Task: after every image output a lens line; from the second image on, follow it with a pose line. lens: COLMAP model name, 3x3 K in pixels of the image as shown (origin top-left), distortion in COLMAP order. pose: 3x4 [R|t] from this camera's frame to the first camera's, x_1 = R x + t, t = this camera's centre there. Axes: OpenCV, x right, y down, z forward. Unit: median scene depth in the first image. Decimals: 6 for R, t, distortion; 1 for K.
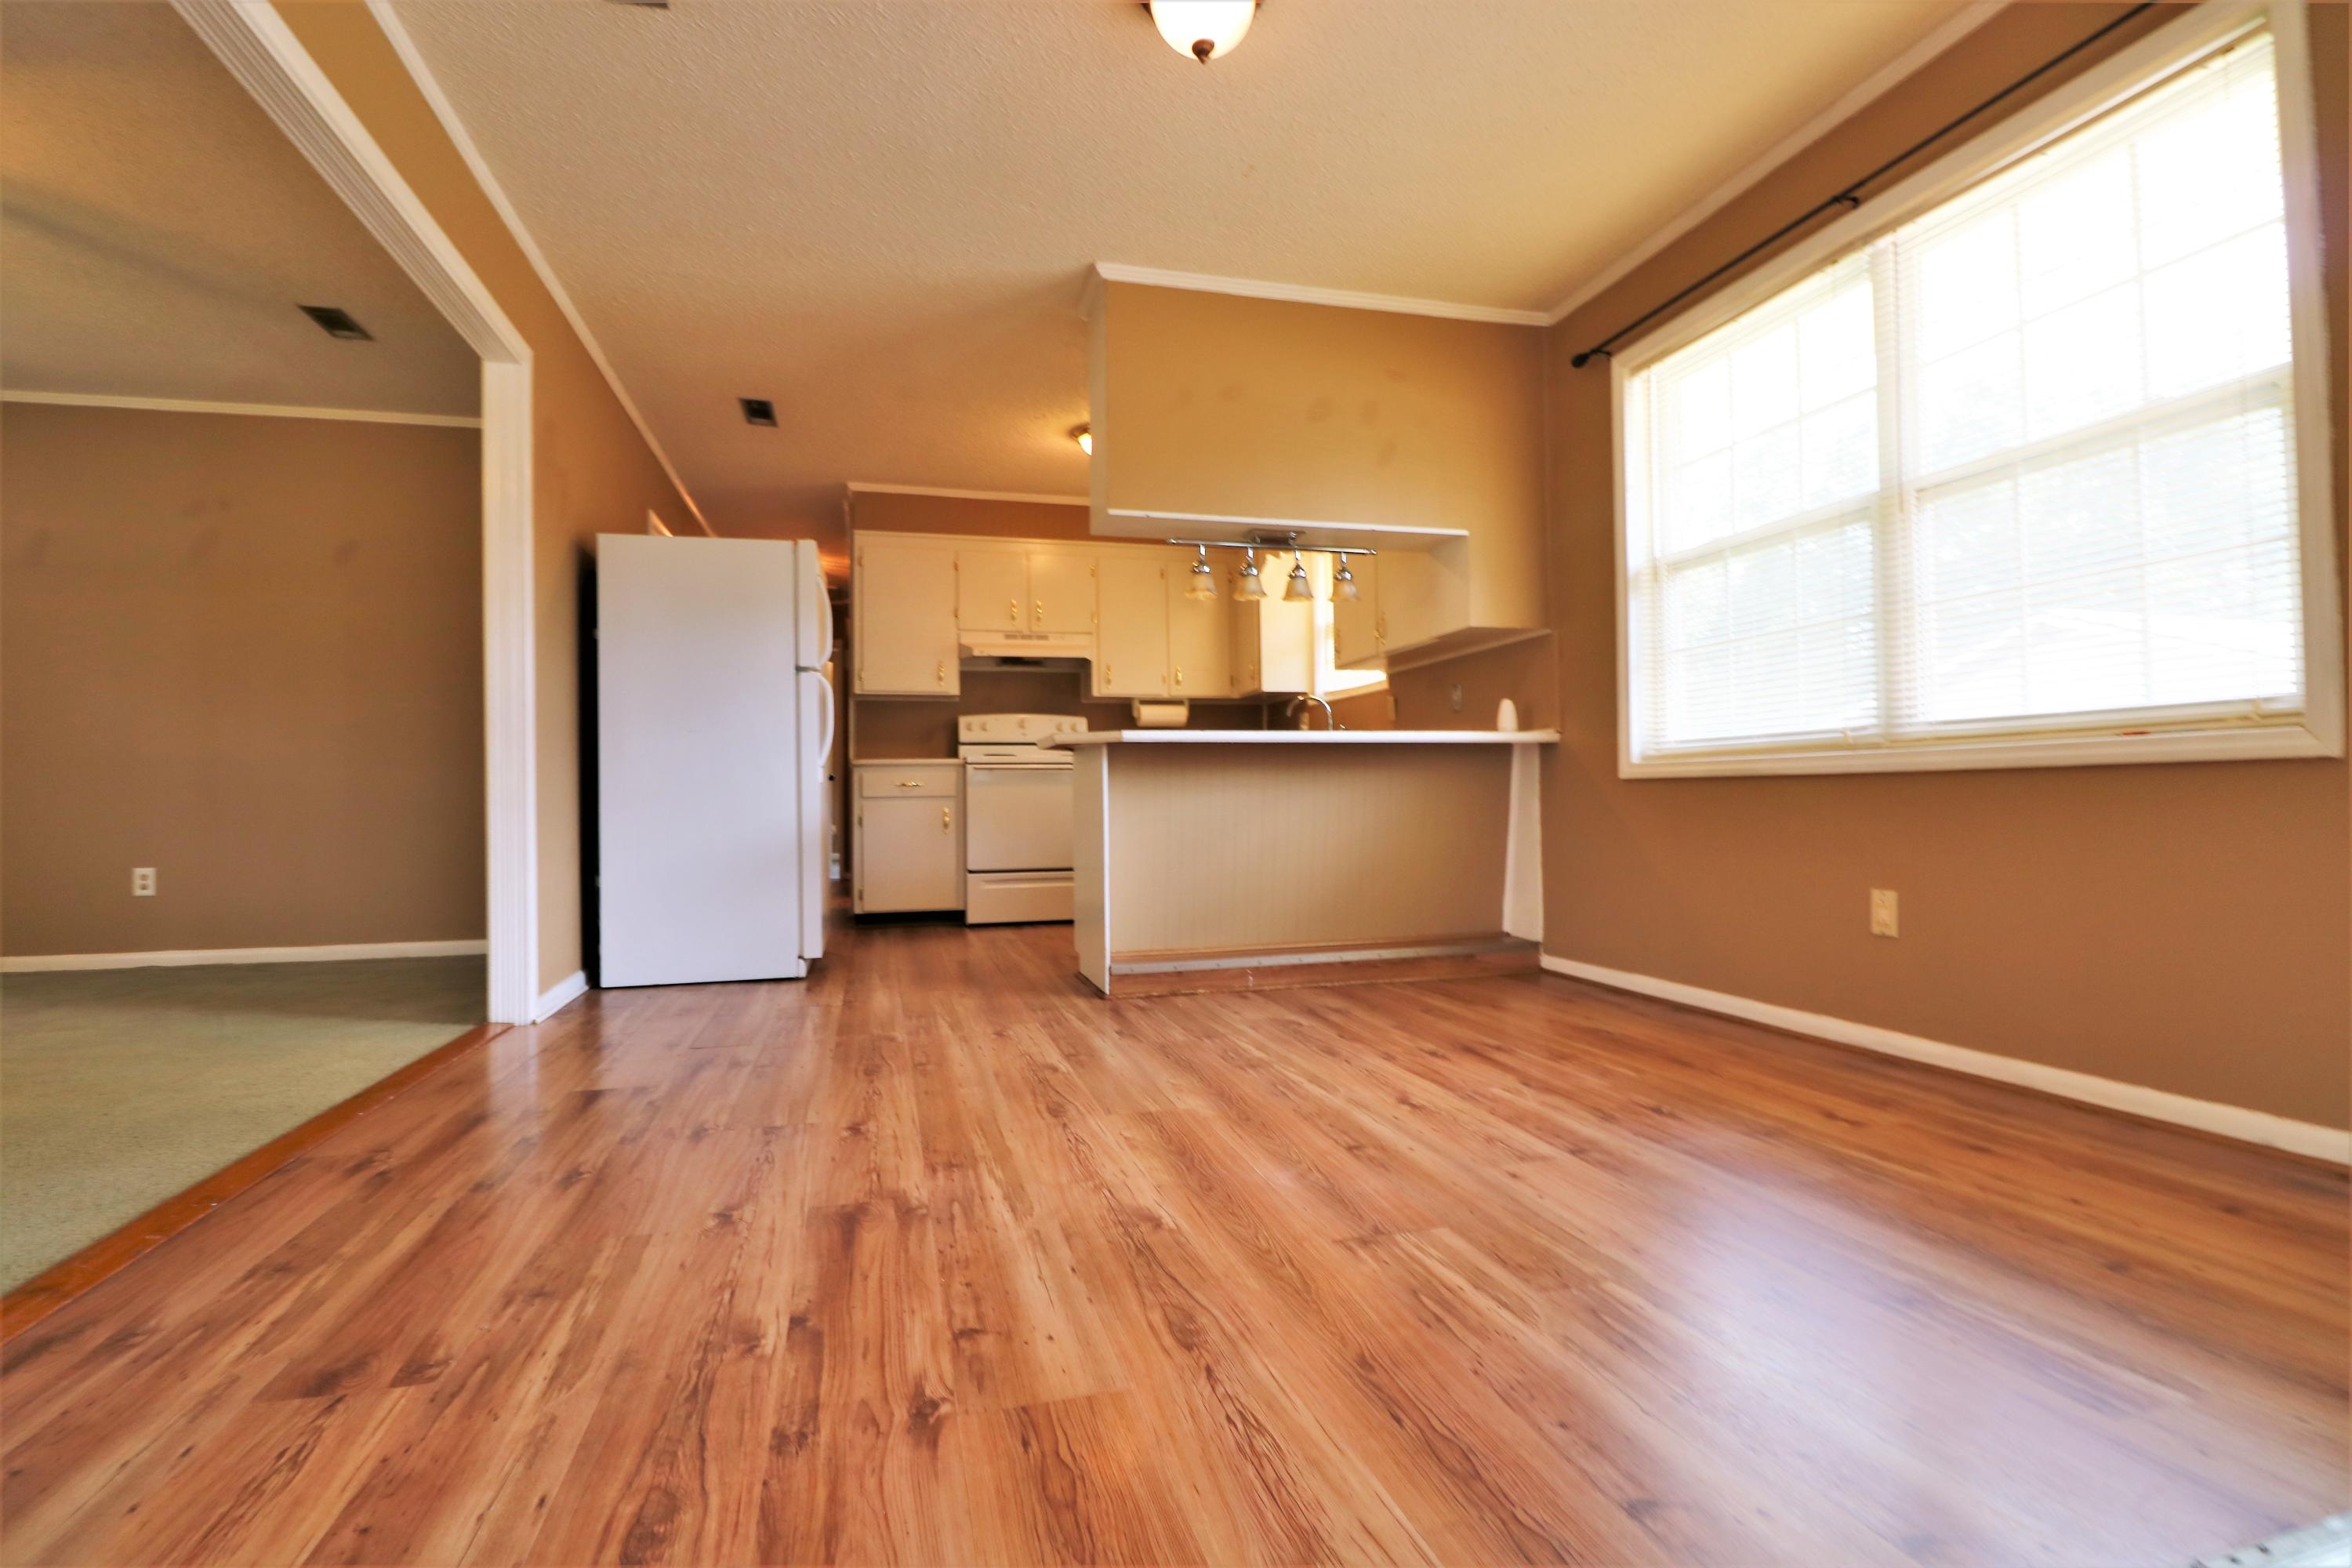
lens RADIAL K [[1086.7, 0, 1160.1], [0, 1086.7, 778.9], [0, 0, 1]] dist [-0.002313, -0.001311]
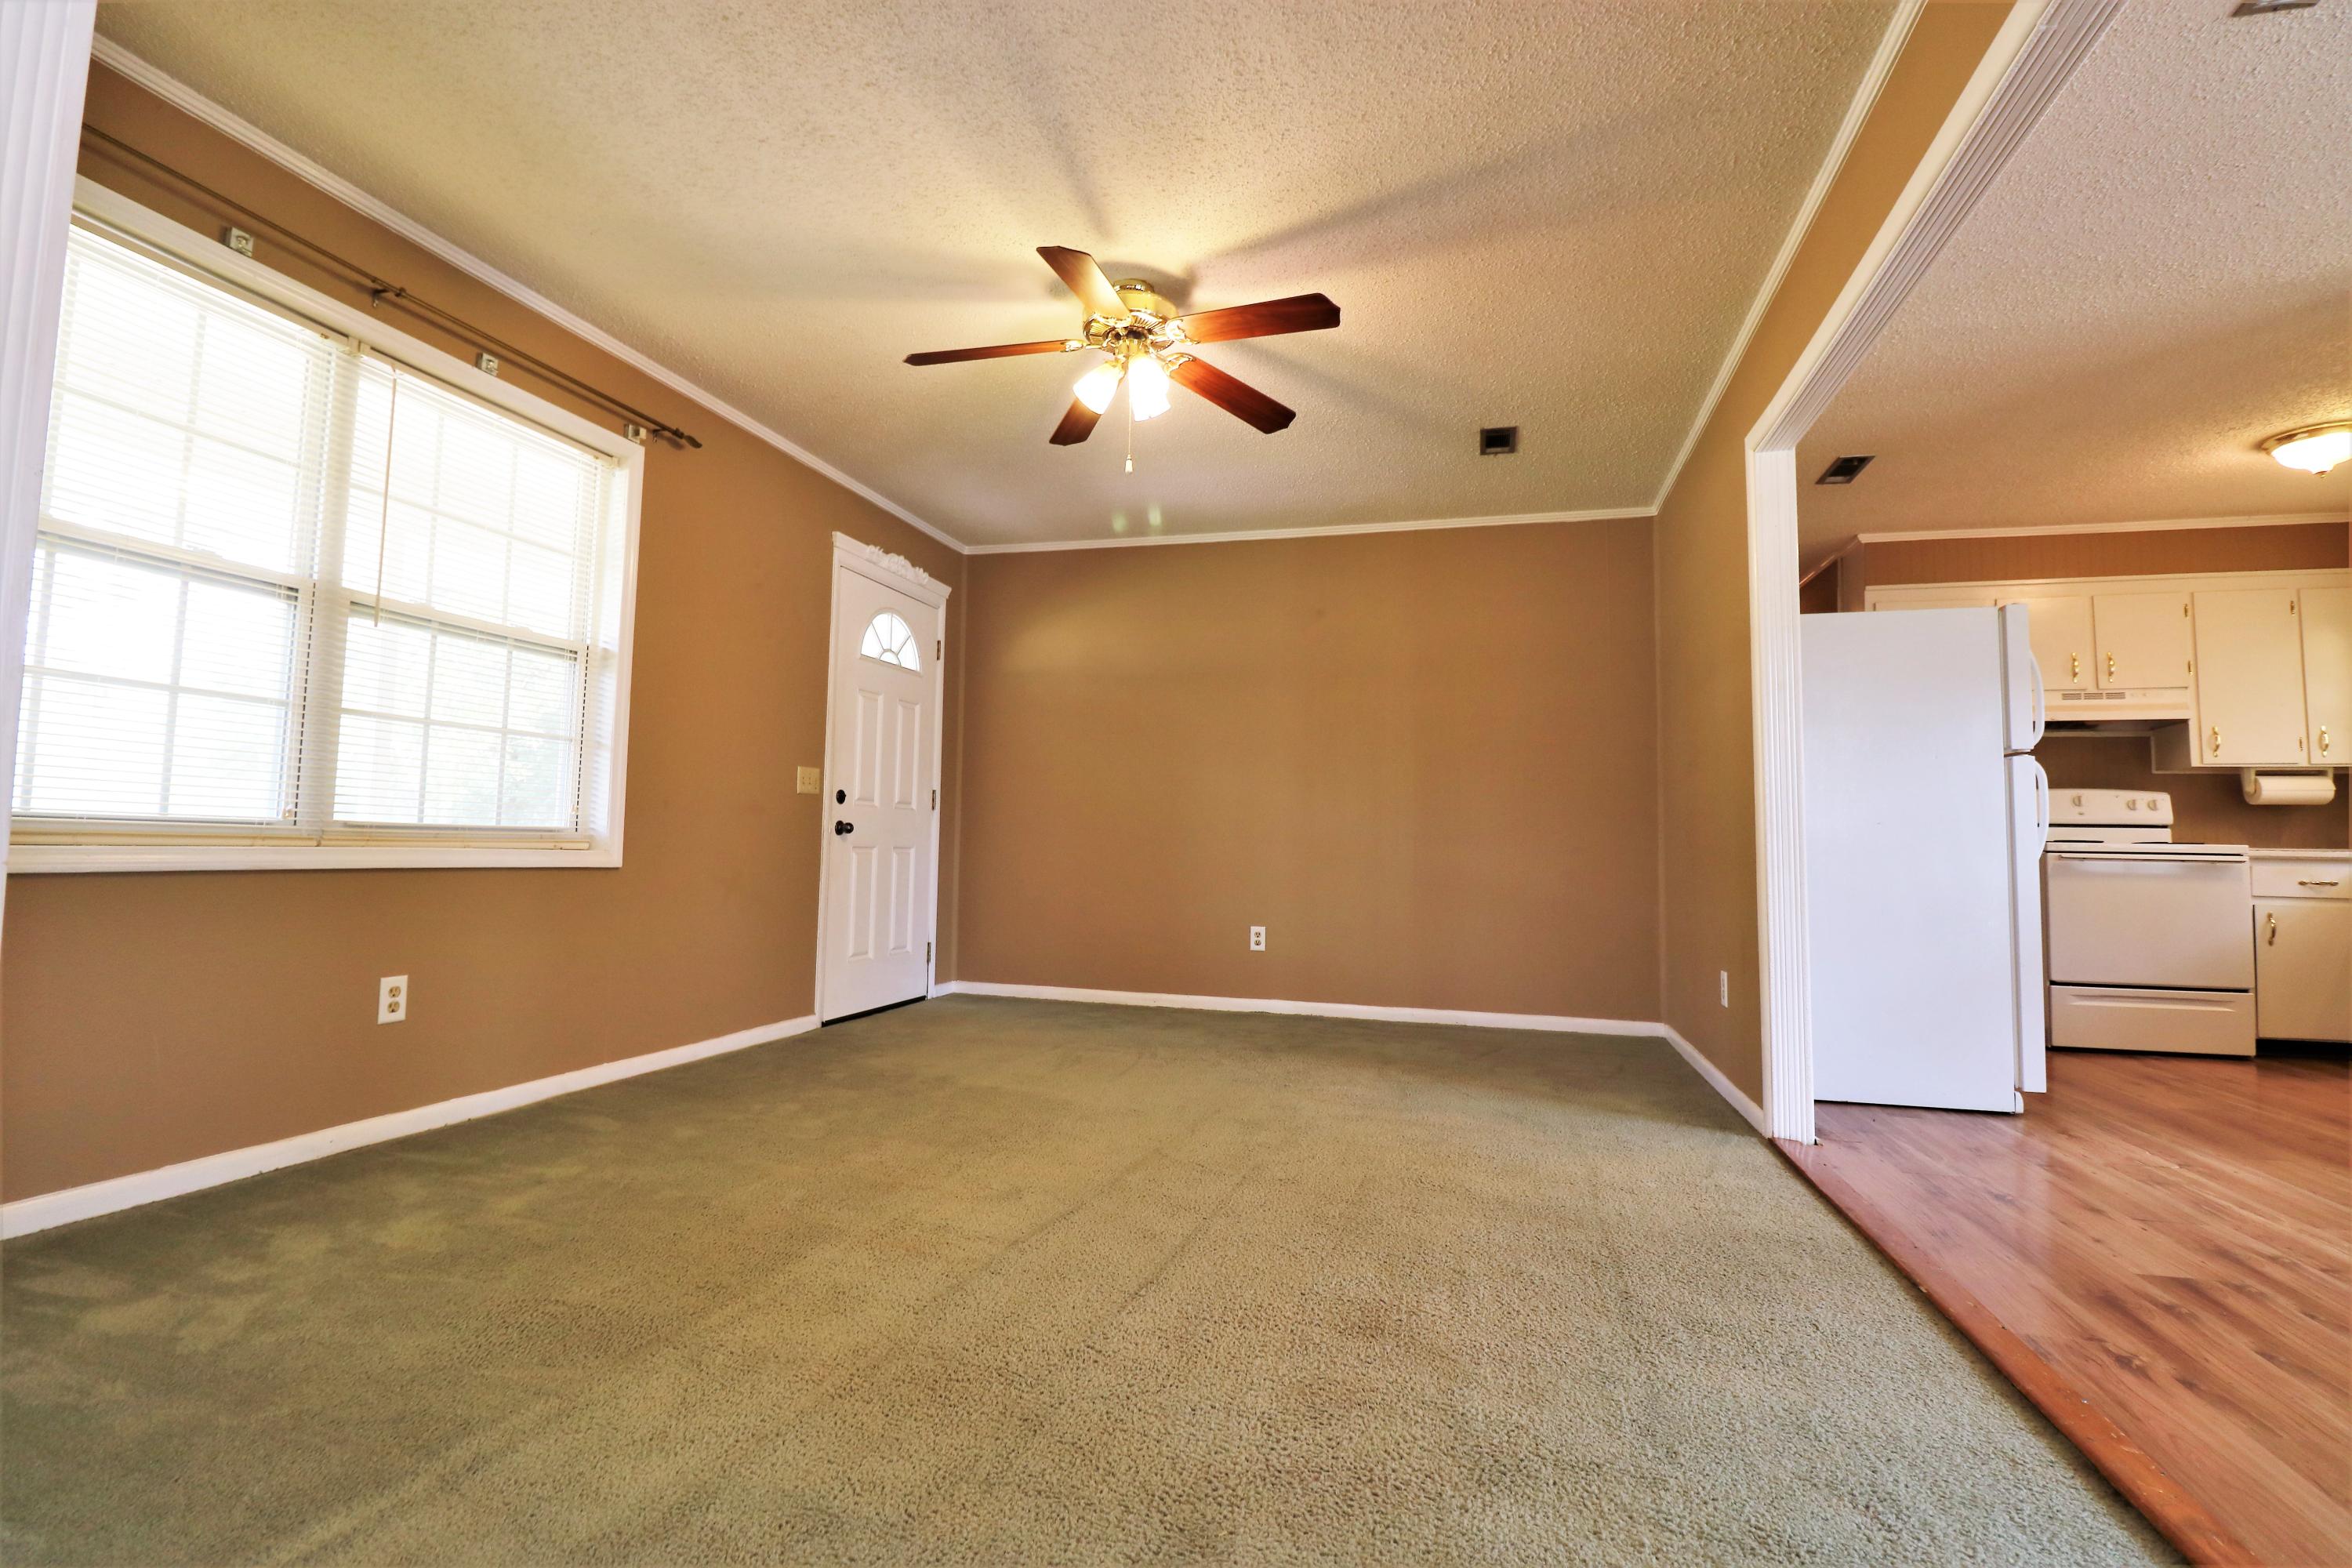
lens RADIAL K [[1086.7, 0, 1172.8], [0, 1086.7, 774.0], [0, 0, 1]] dist [-0.002313, -0.001311]
pose [[0.863236, -0.005581, -0.504769, -0.417157], [-0.019842, 0.998791, -0.044977, -0.028381], [0.504410, 0.048841, 0.862082, -0.073505]]
